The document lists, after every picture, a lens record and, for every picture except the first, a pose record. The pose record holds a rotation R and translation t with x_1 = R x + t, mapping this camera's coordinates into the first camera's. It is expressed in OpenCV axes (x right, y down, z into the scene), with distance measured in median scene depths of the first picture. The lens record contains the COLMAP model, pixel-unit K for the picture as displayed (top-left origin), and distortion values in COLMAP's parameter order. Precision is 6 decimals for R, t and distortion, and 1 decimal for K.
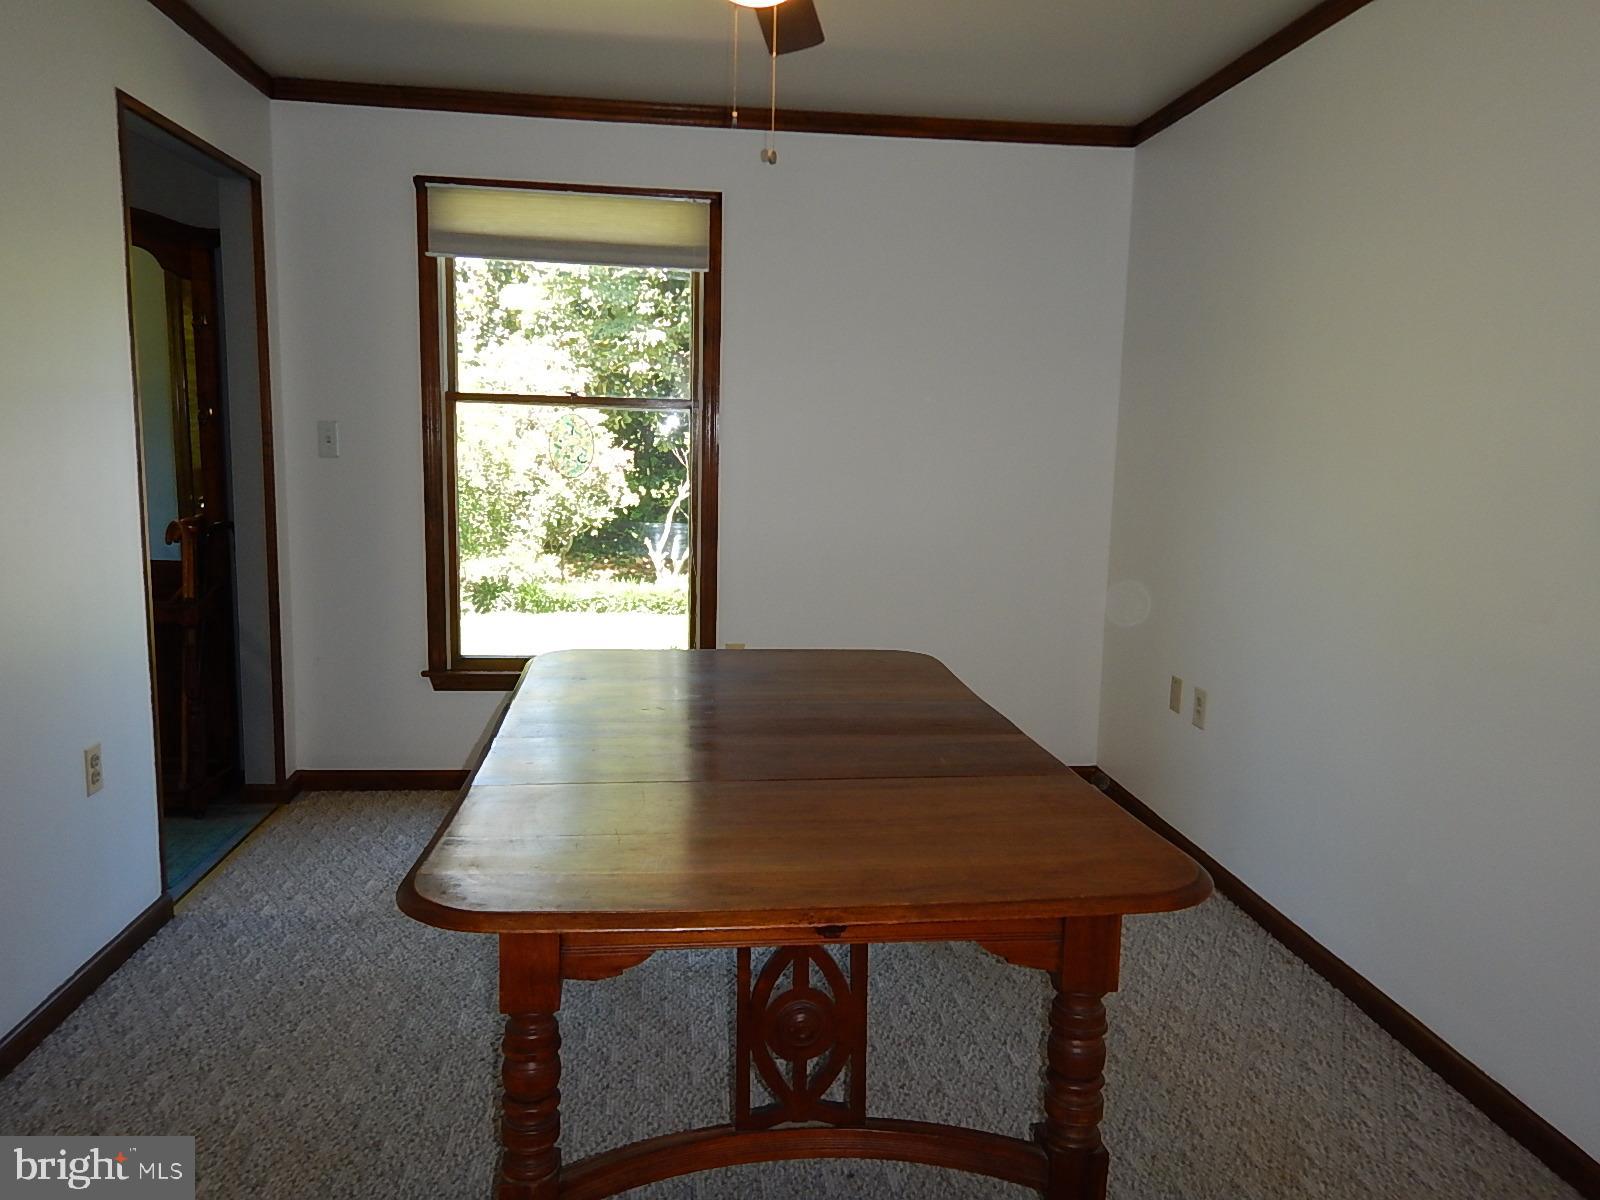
lens RADIAL K [[1152.1, 0, 800.0], [0, 1152.1, 600.0], [0, 0, 1]] dist [0.000990, 0.005997]
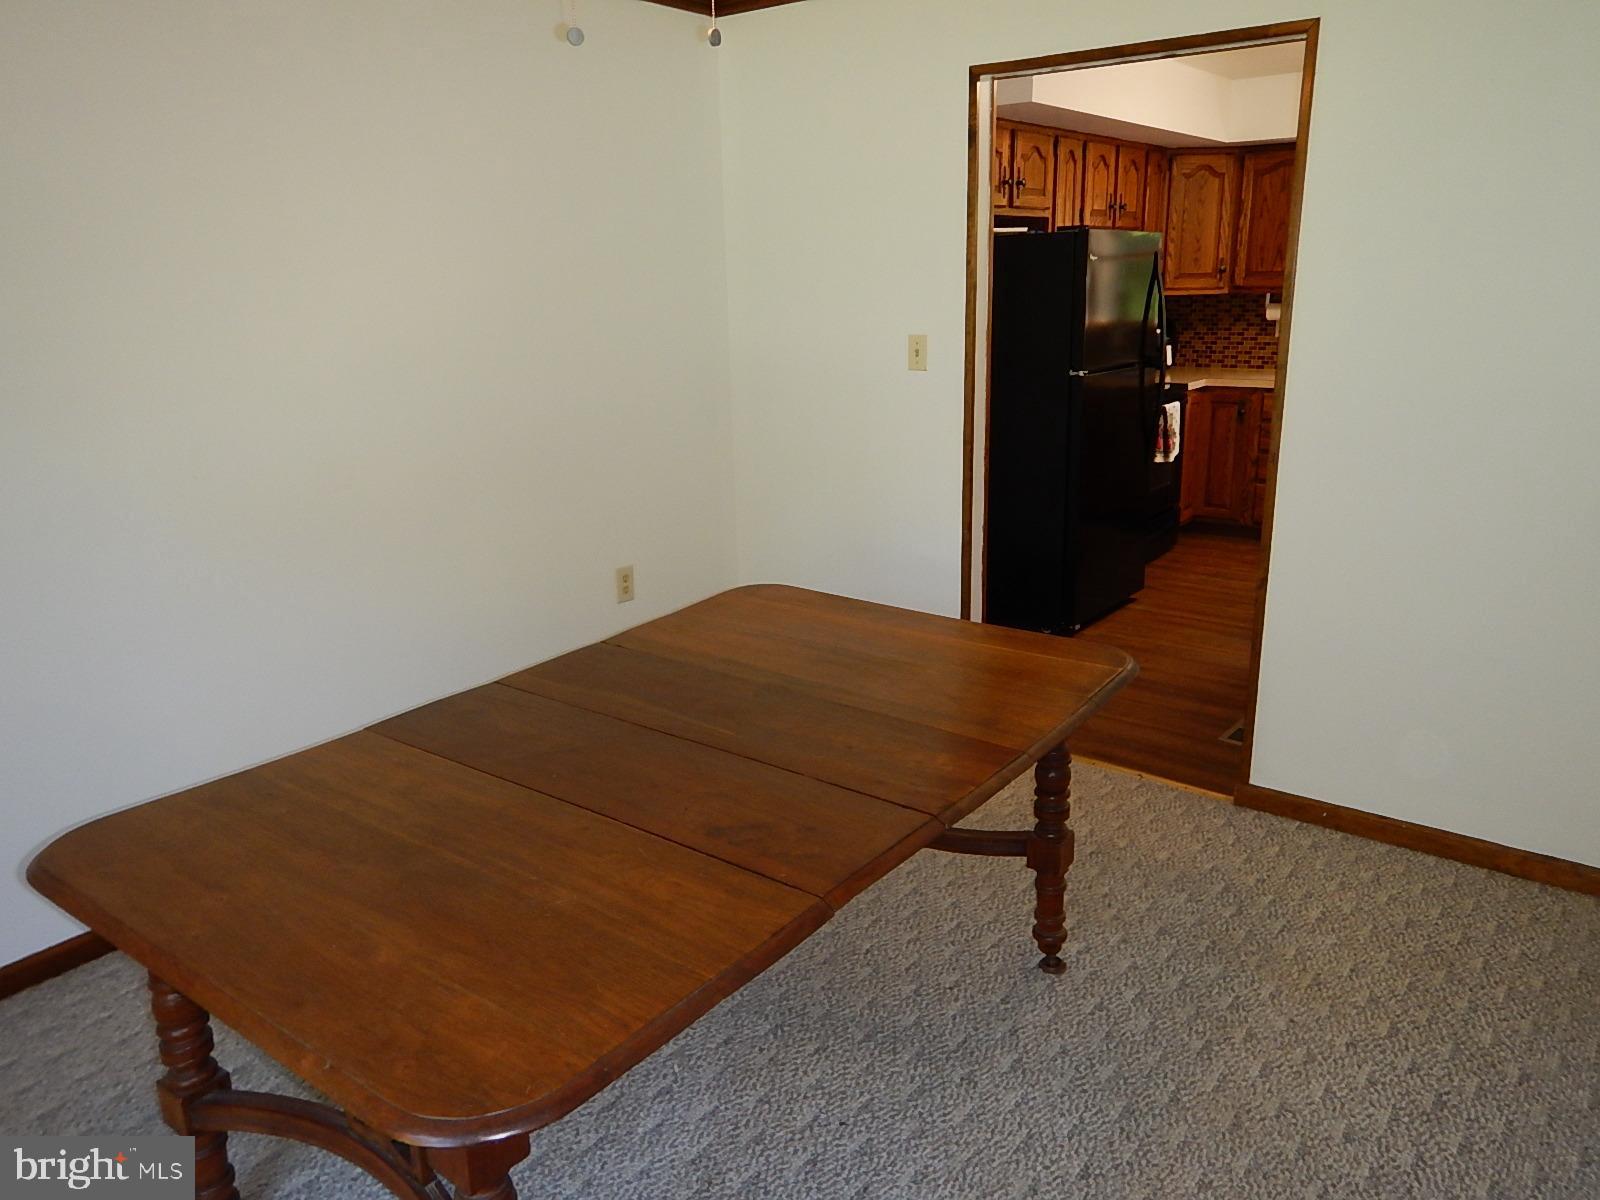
lens RADIAL K [[1152.1, 0, 800.0], [0, 1152.1, 600.0], [0, 0, 1]] dist [0.000990, 0.005997]
pose [[-0.723193, -0.201791, 0.660509, -0.724008], [0.097707, 0.916852, 0.387086, -0.349277], [-0.683699, 0.344475, -0.643345, 1.599690]]
